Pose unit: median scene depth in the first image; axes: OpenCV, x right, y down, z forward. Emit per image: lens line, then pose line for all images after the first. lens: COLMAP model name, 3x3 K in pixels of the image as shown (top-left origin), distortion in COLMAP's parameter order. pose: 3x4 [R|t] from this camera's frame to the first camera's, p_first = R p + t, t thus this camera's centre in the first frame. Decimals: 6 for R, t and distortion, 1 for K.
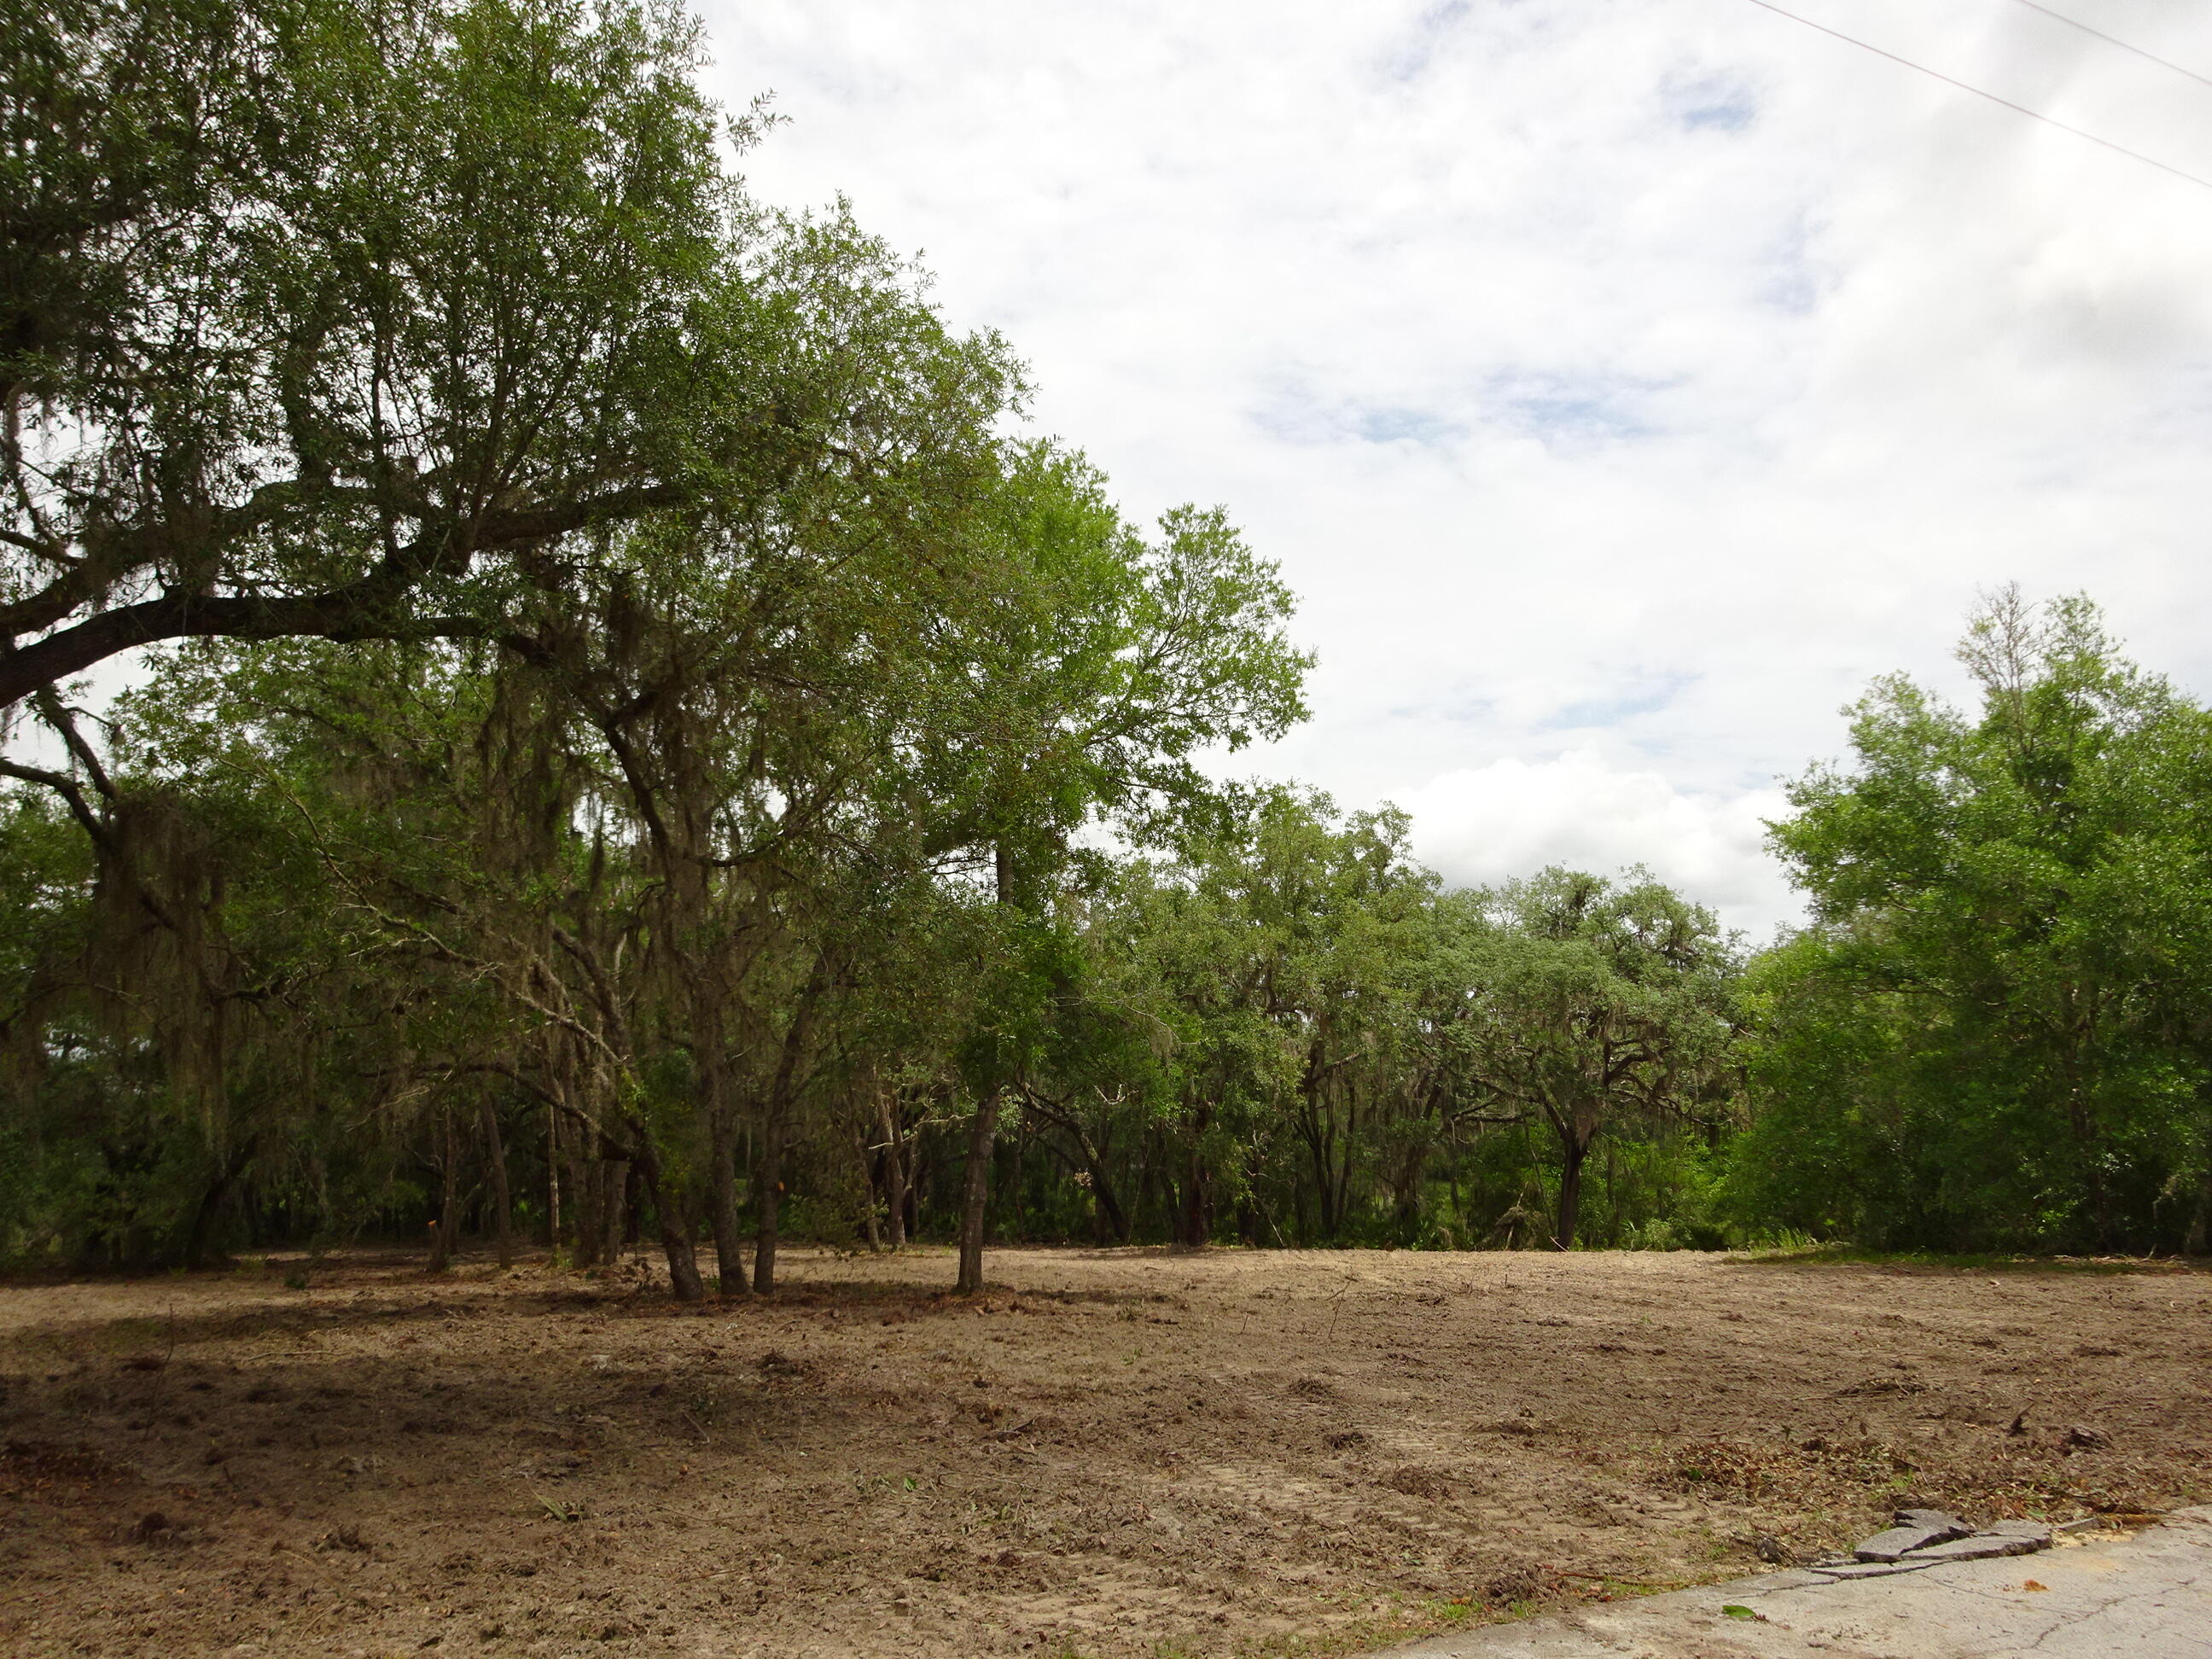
lens RADIAL K [[1631.6, 0, 1102.4], [0, 1631.6, 822.2], [0, 0, 1]] dist [0.001311, -0.008397]
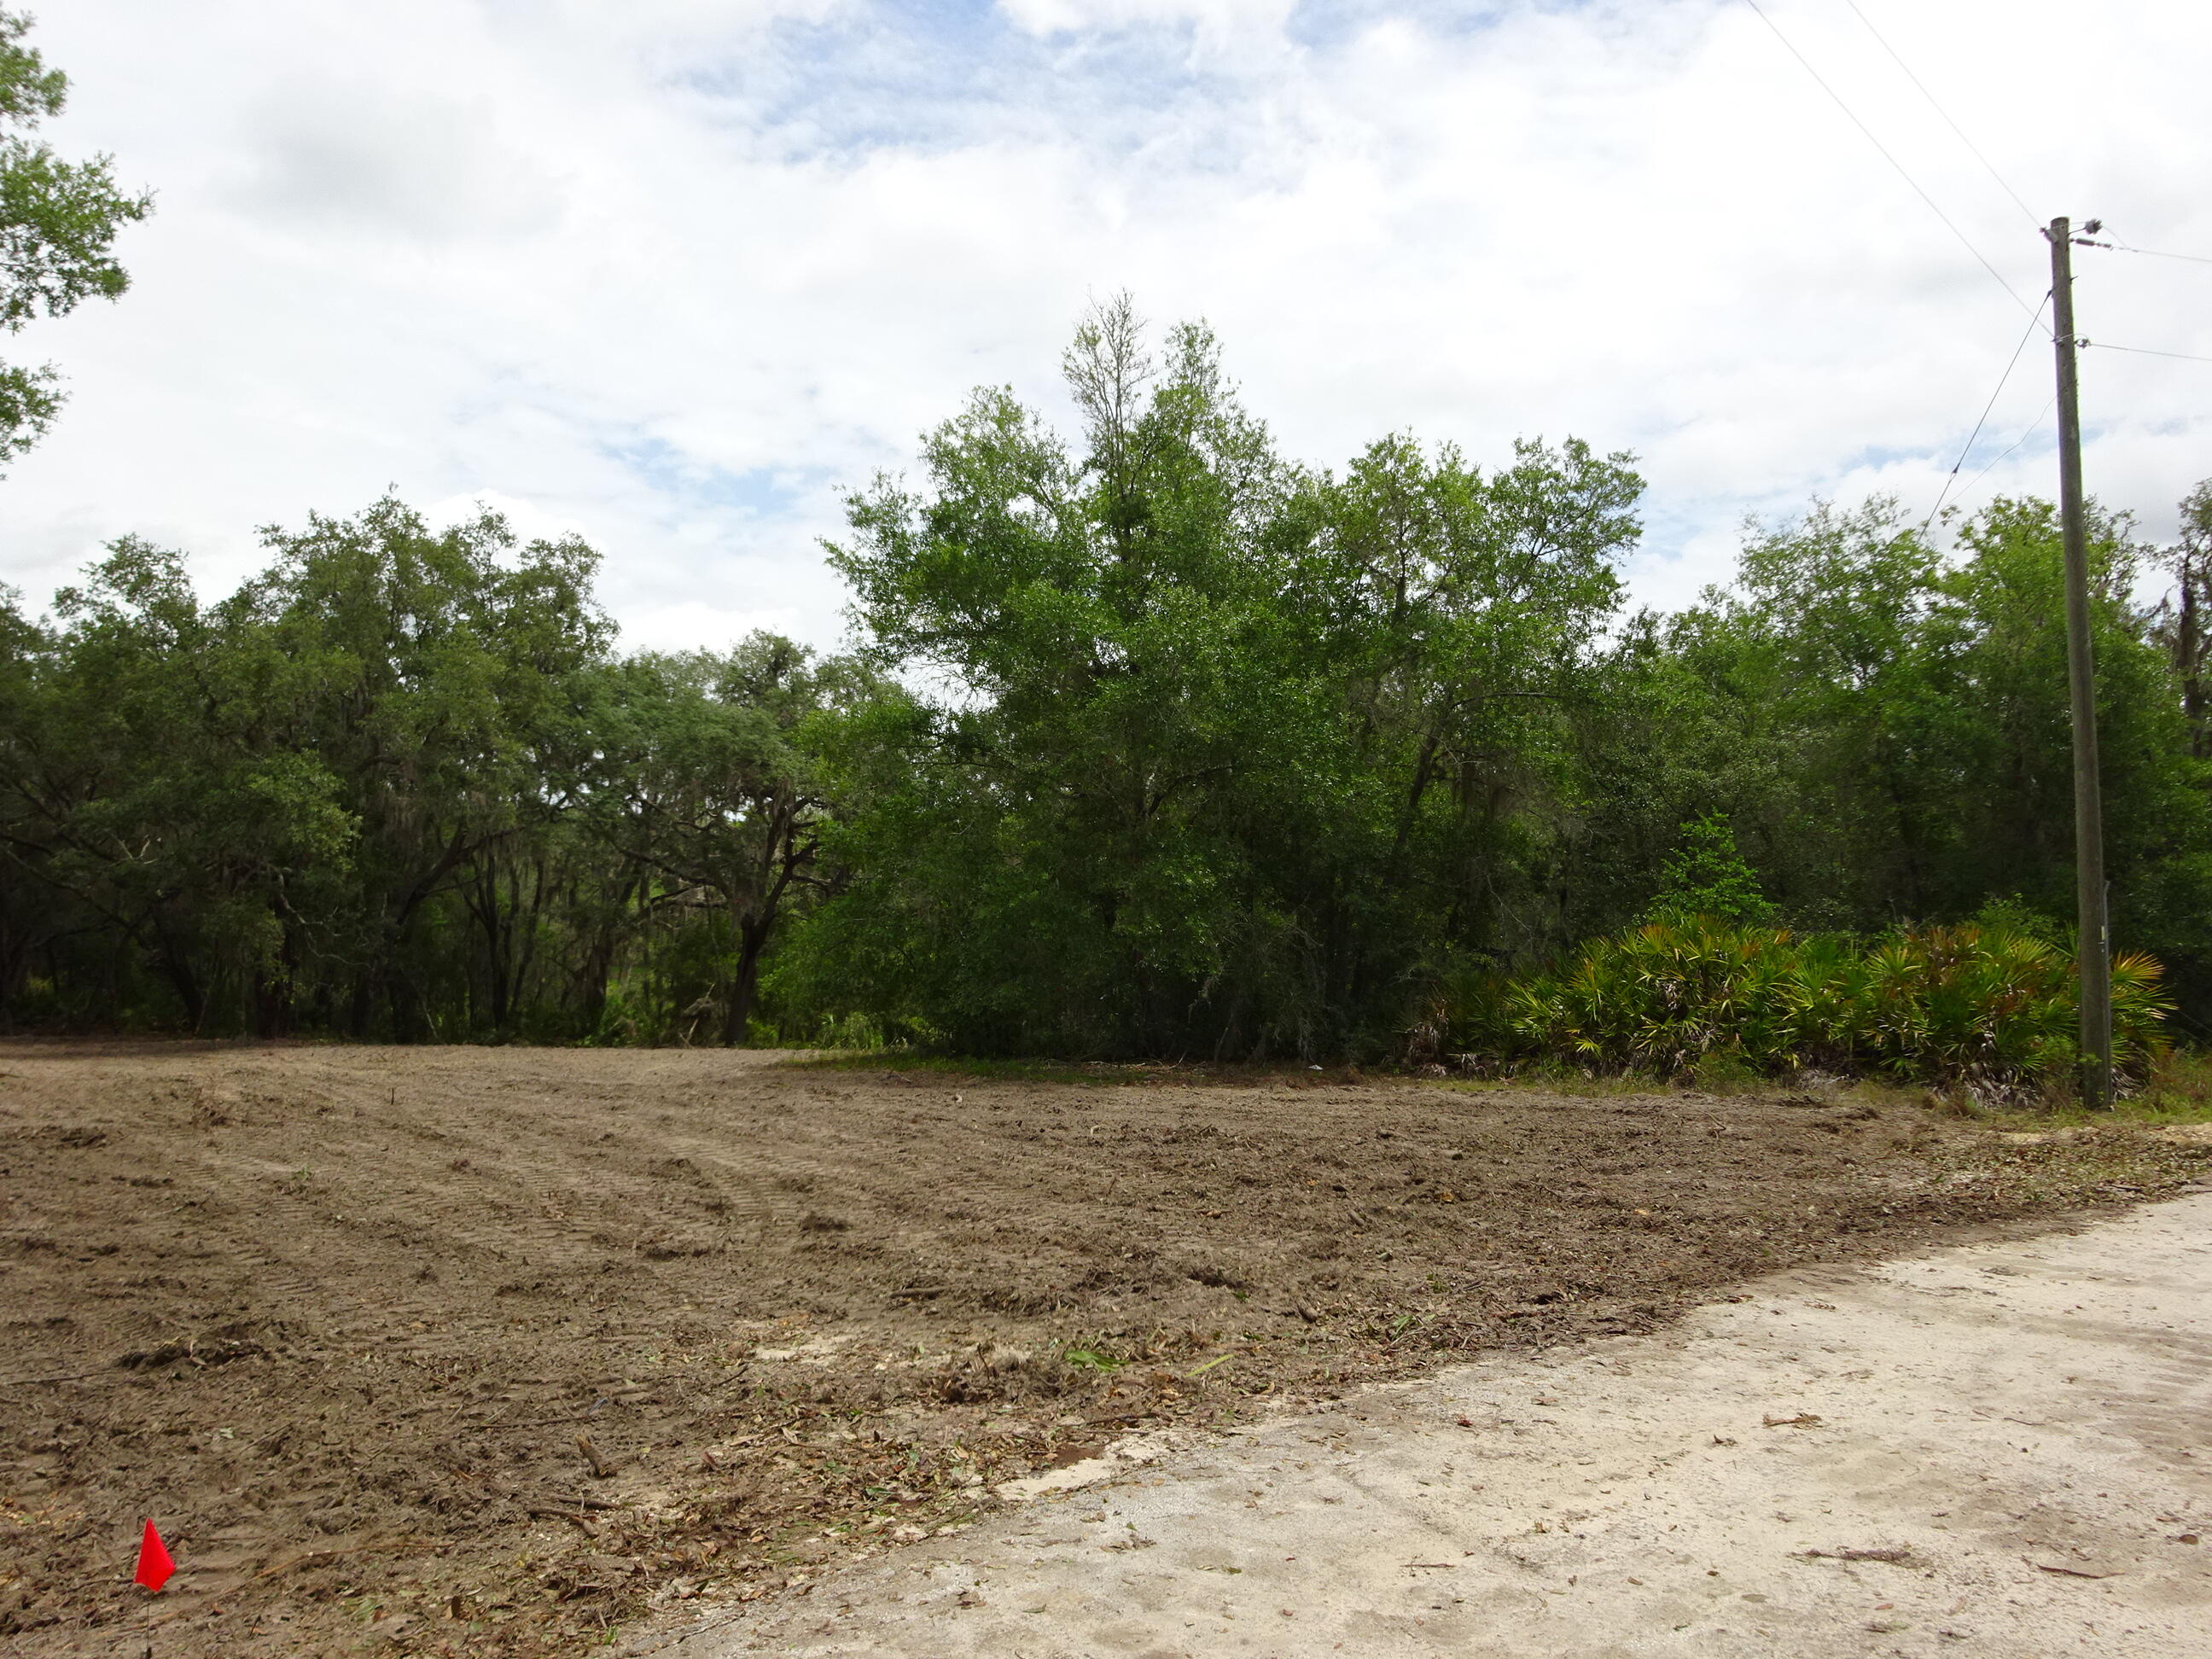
lens RADIAL K [[1639.3, 0, 1098.9], [0, 1639.3, 821.1], [0, 0, 1]] dist [0.016732, -0.032028]
pose [[0.923939, 0.055241, 0.378530, 0.267797], [-0.102093, 0.989236, 0.104829, 0.043347], [-0.368665, -0.135501, 0.919634, 0.204814]]
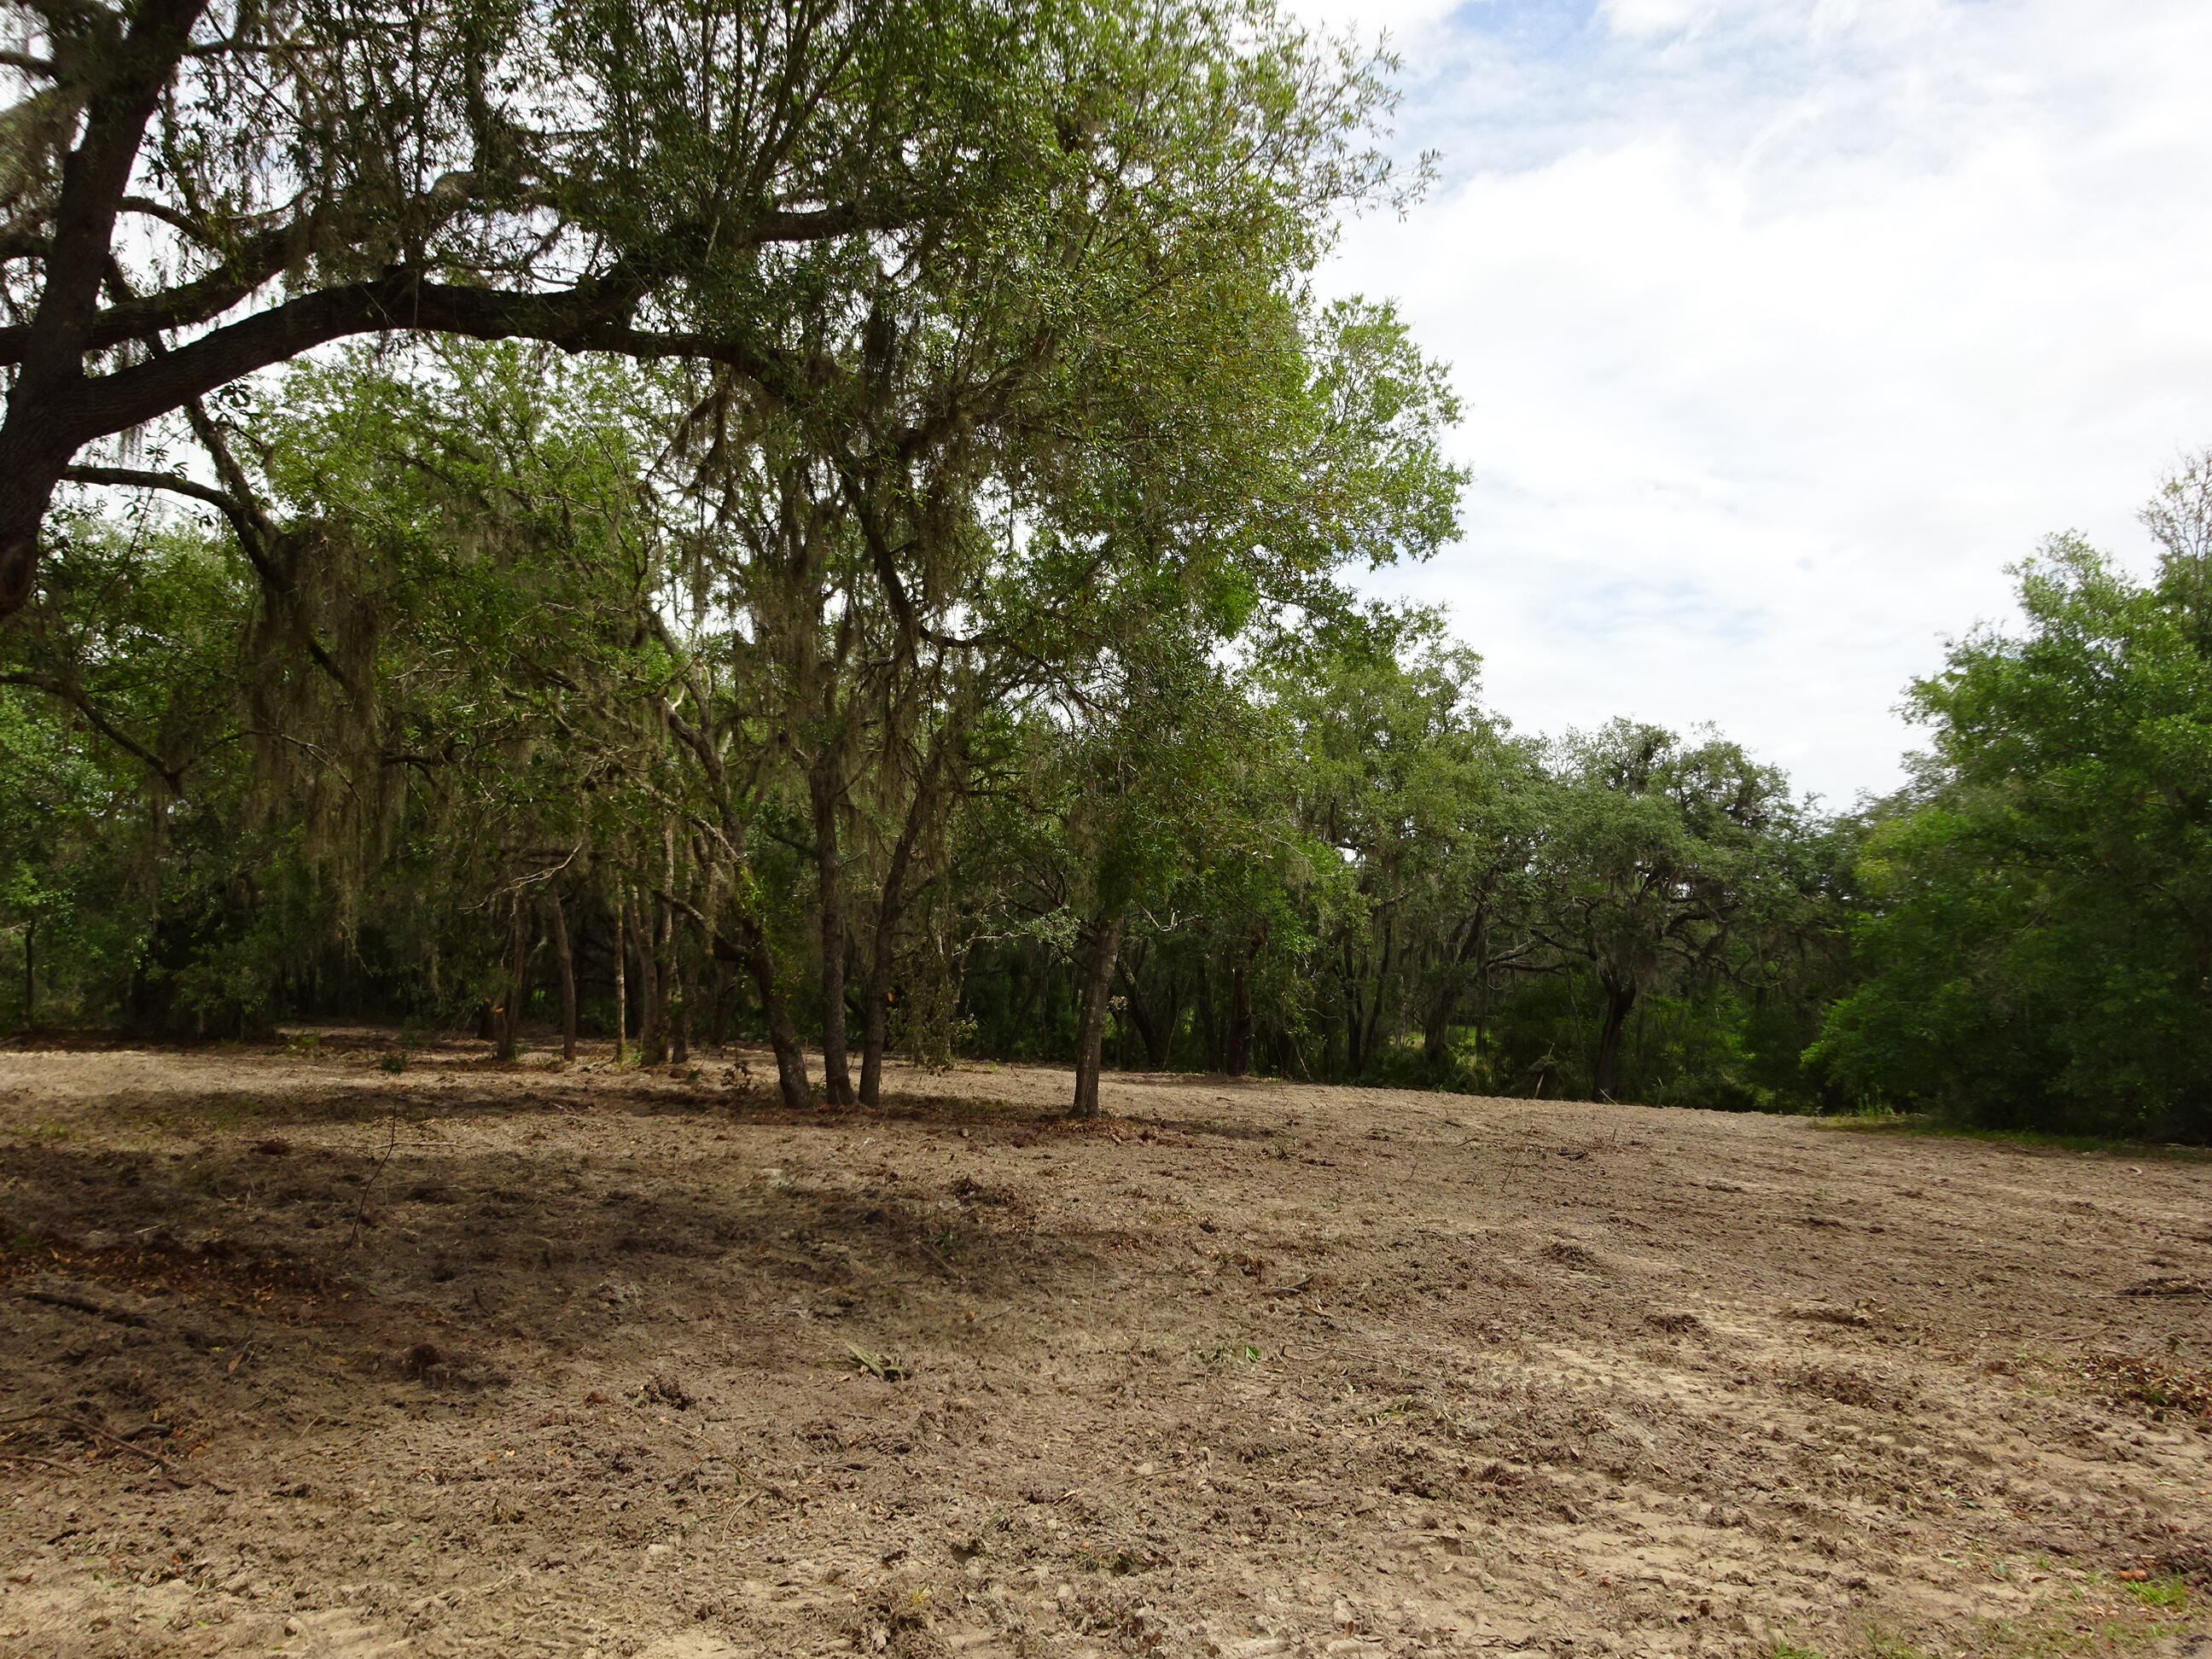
lens RADIAL K [[1635.7, 0, 1106.0], [0, 1635.7, 829.5], [0, 0, 1]] dist [-0.001458, 0.001156]
pose [[0.998175, 0.060261, 0.003857, -0.073636], [-0.060318, 0.992048, 0.110467, 0.010848], [0.002831, -0.110498, 0.993872, 0.051883]]
